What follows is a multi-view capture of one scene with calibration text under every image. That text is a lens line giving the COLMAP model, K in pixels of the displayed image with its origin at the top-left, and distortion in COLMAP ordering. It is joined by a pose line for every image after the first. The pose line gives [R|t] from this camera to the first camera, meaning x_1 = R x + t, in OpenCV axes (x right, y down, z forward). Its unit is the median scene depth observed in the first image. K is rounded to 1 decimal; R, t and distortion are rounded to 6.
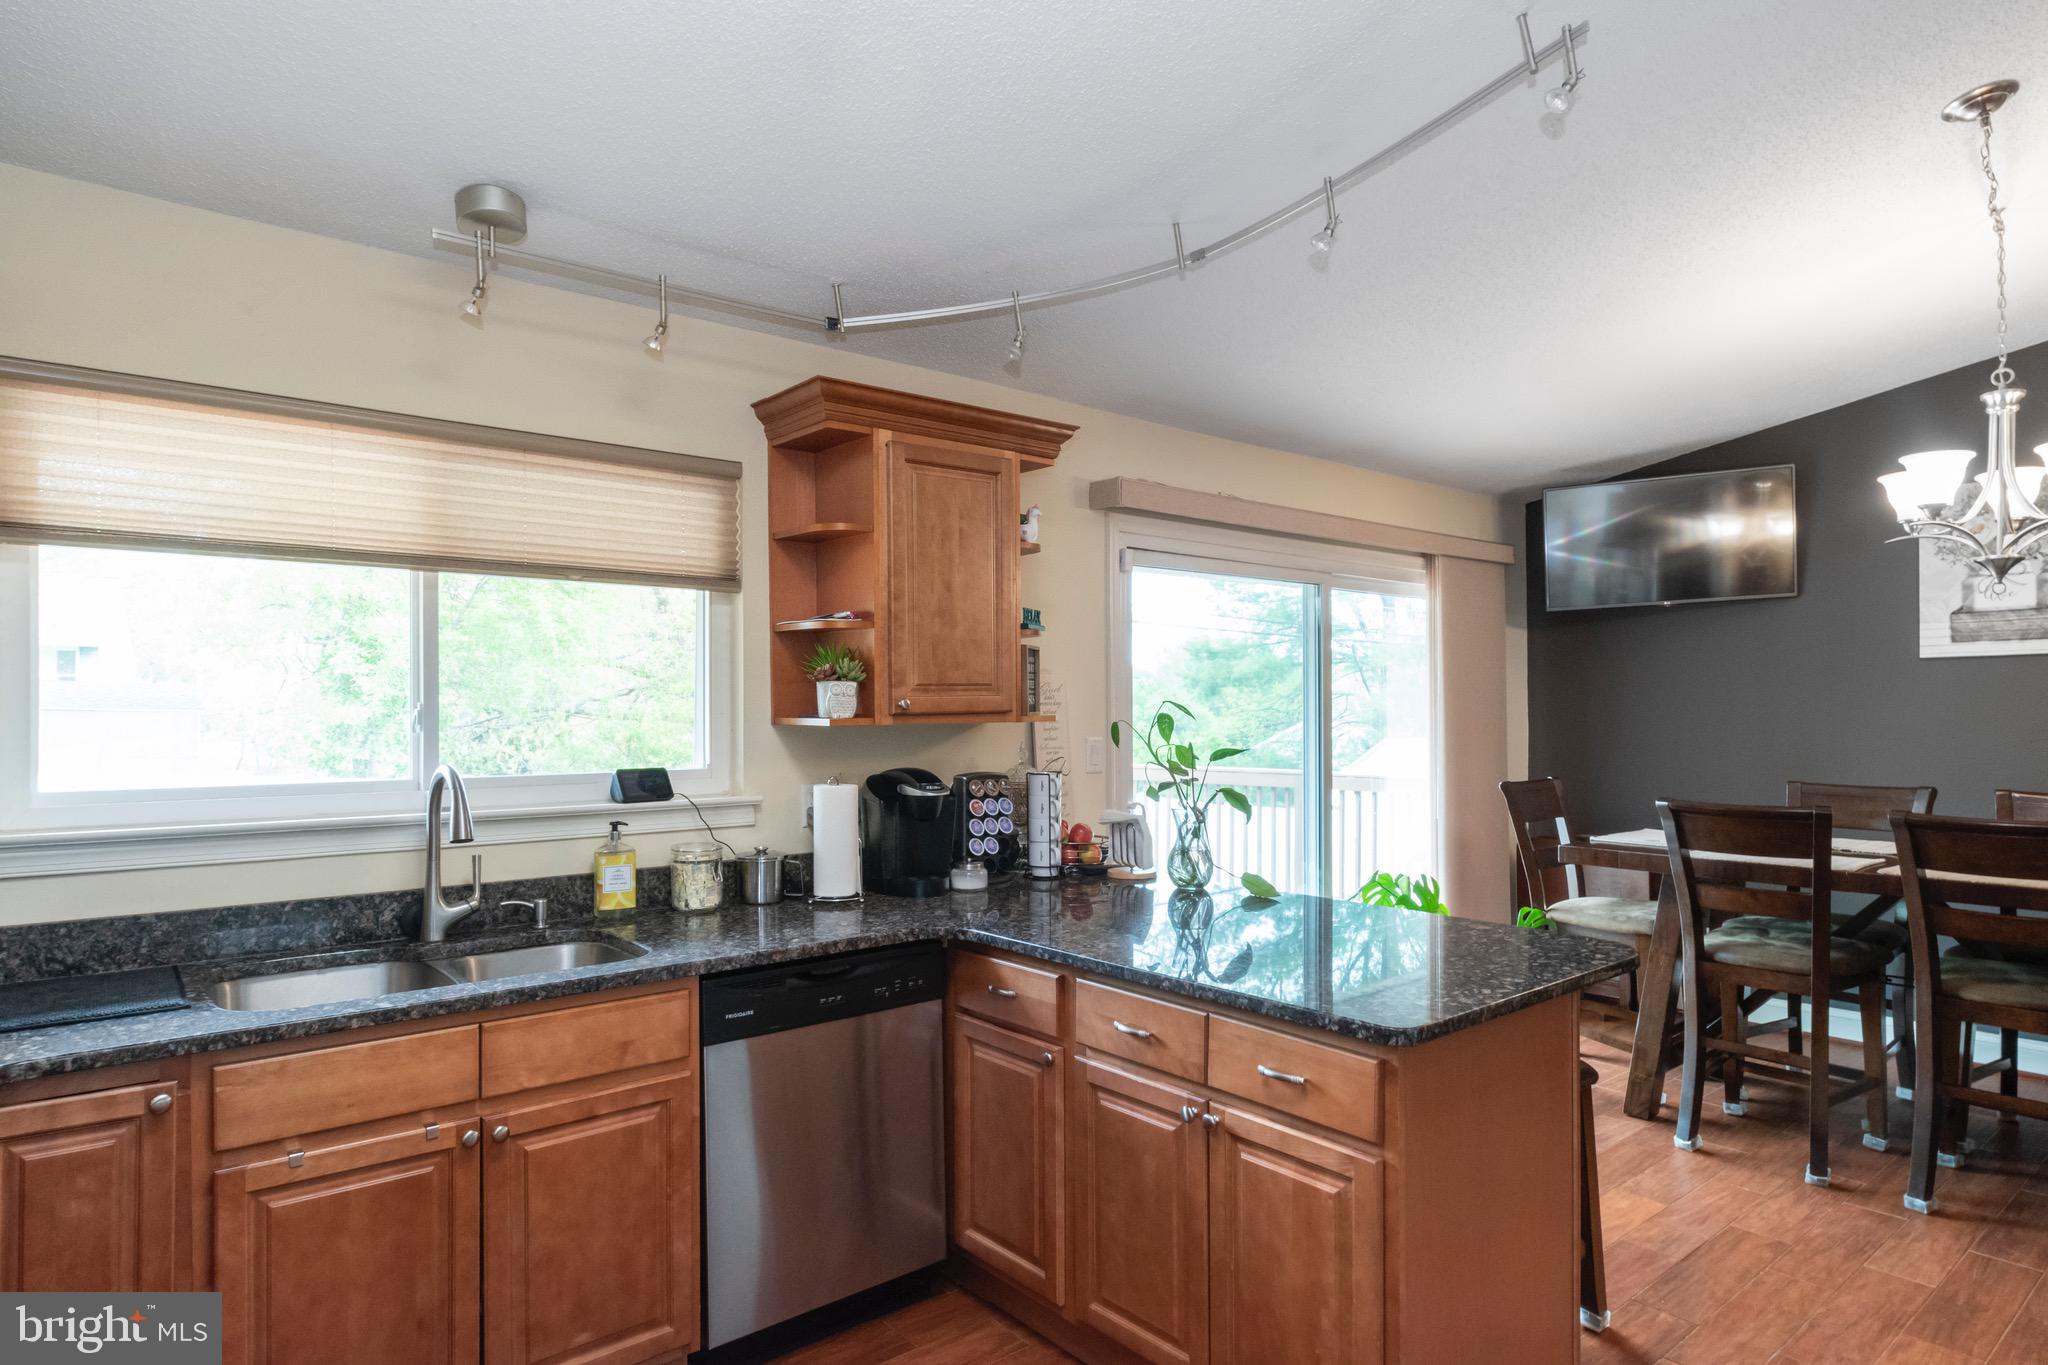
lens RADIAL K [[1160.1, 0, 1013.0], [0, 1160.1, 709.3], [0, 0, 1]] dist [0.000013, -0.002491]
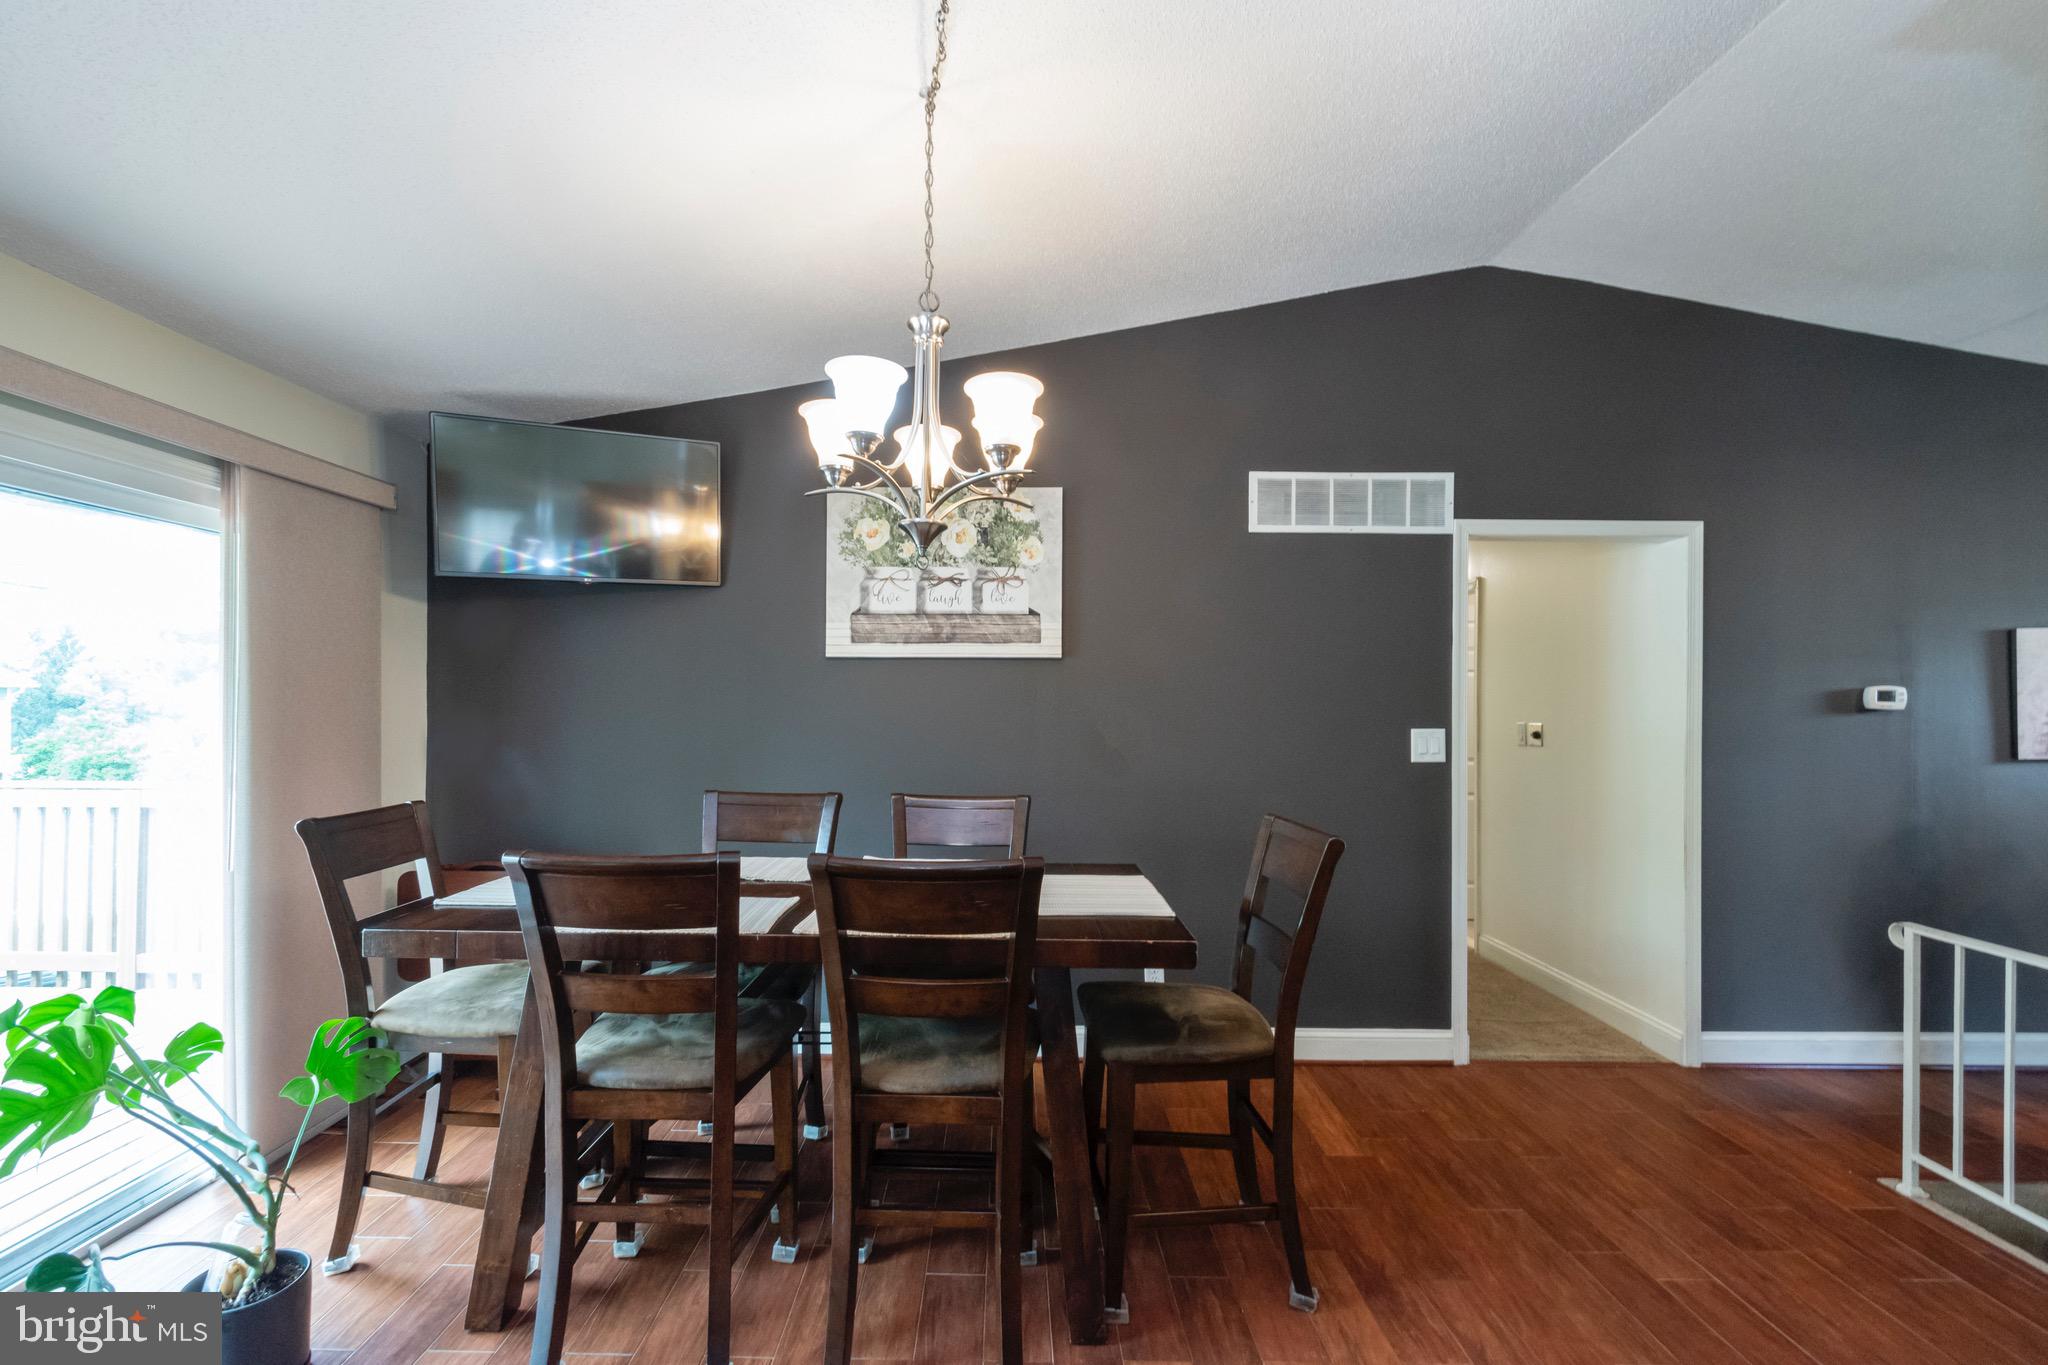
lens RADIAL K [[932.8, 0, 989.0], [0, 932.8, 707.1], [0, 0, 1]] dist [0.003880, 0.000535]
pose [[0.655140, 0.007967, 0.755465, 0.417053], [-0.012460, 0.999922, 0.000260, -0.004964], [-0.755405, -0.009584, 0.655189, 0.571445]]
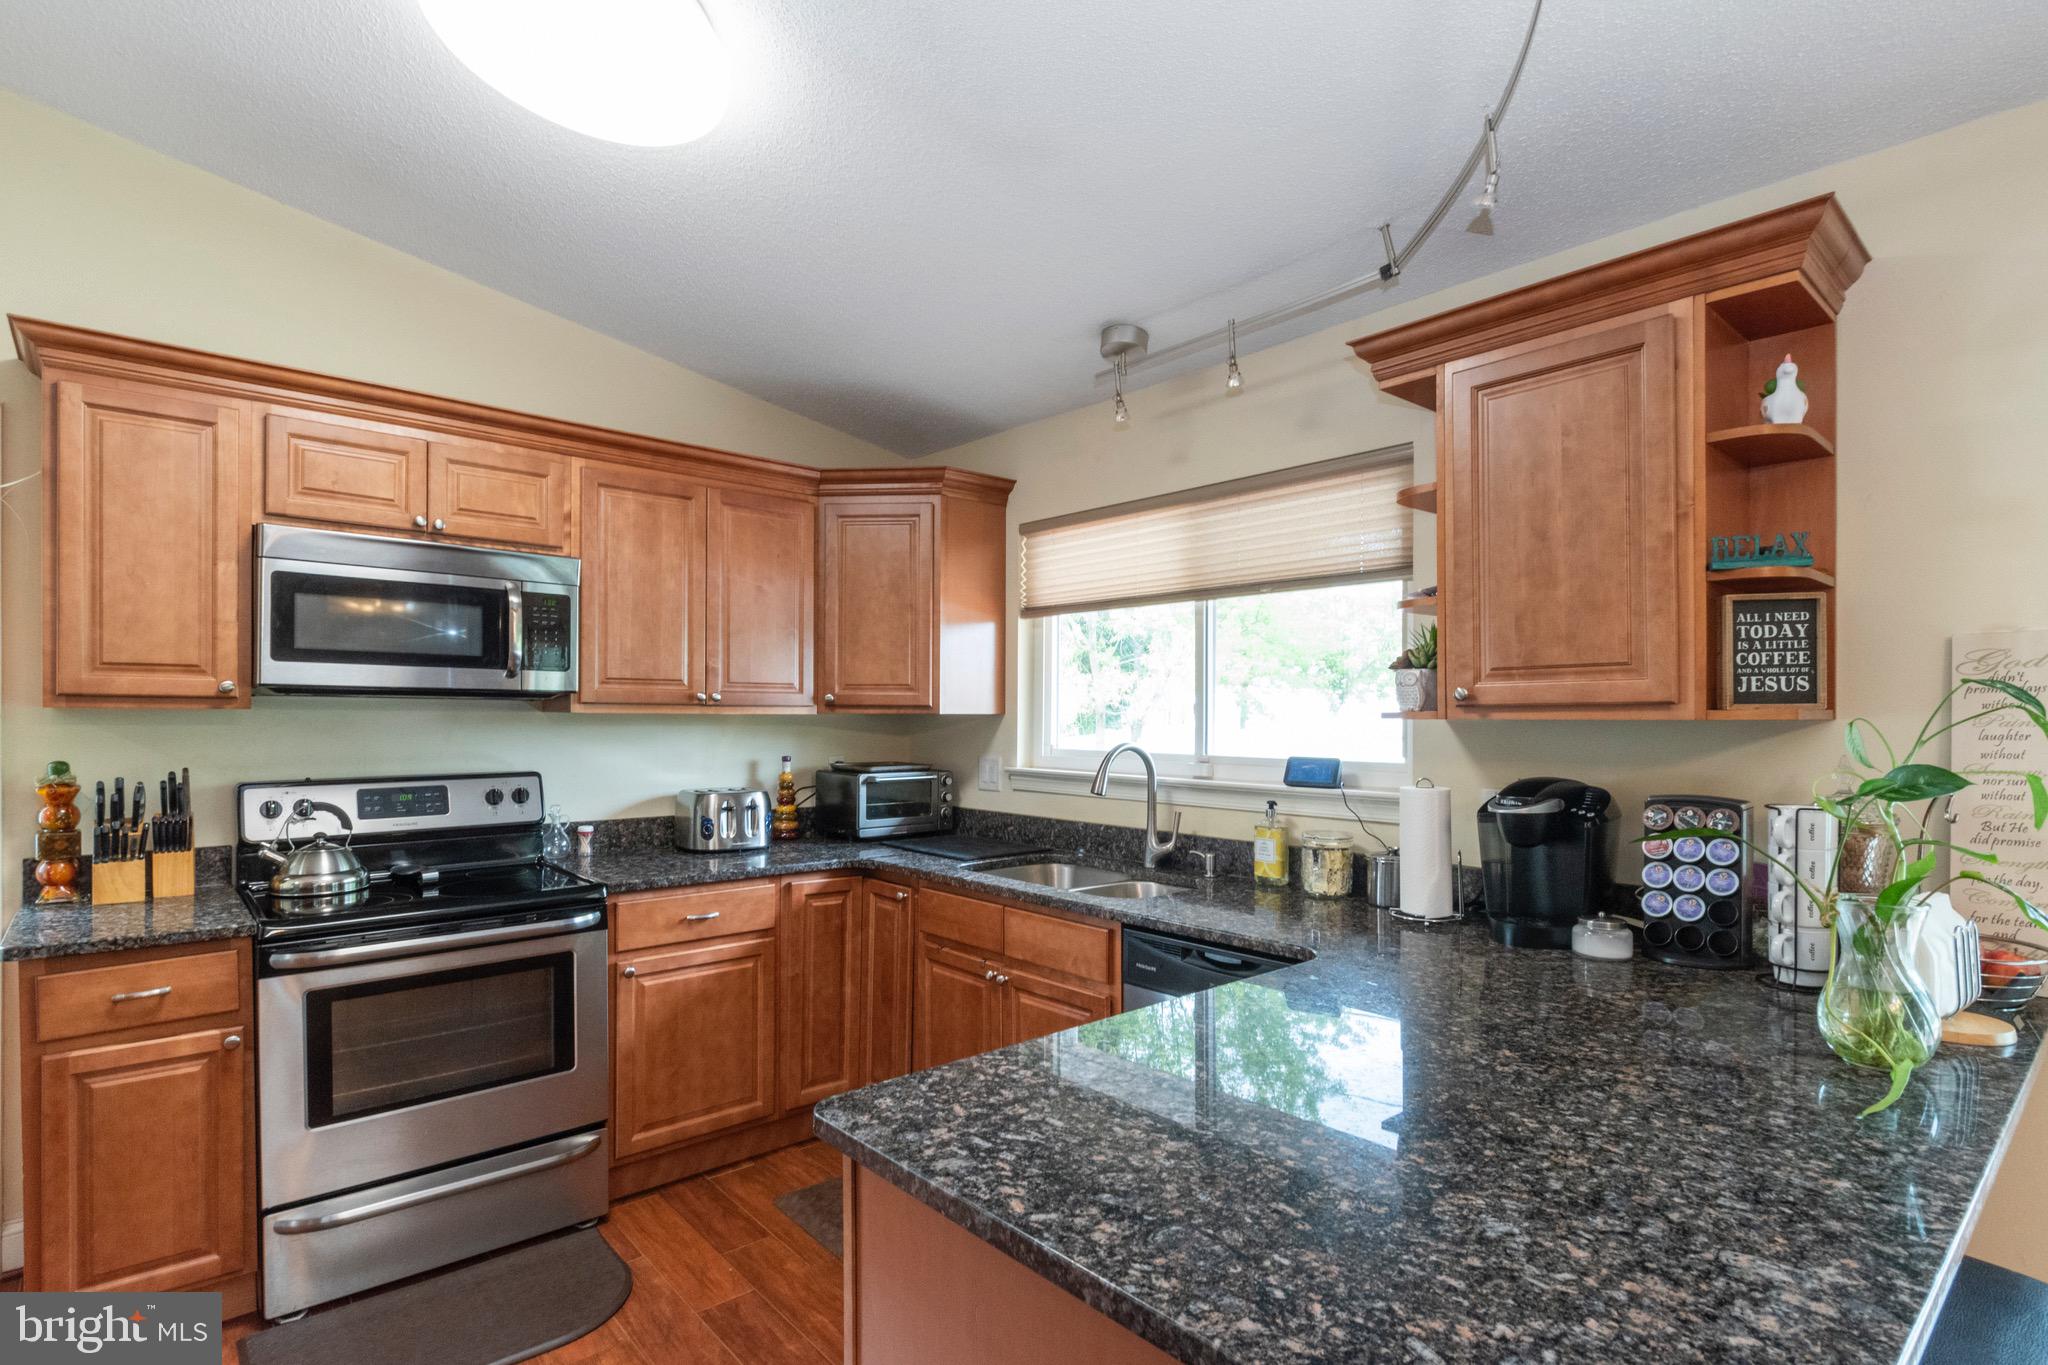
lens RADIAL K [[1027.6, 0, 1009.4], [0, 1027.6, 710.3], [0, 0, 1]] dist [-0.000863, -0.001148]
pose [[0.010117, 0.001276, -0.999948, 0.607835], [-0.001734, 0.999998, 0.001259, 0.006344], [0.999947, 0.001722, 0.010119, 0.666829]]
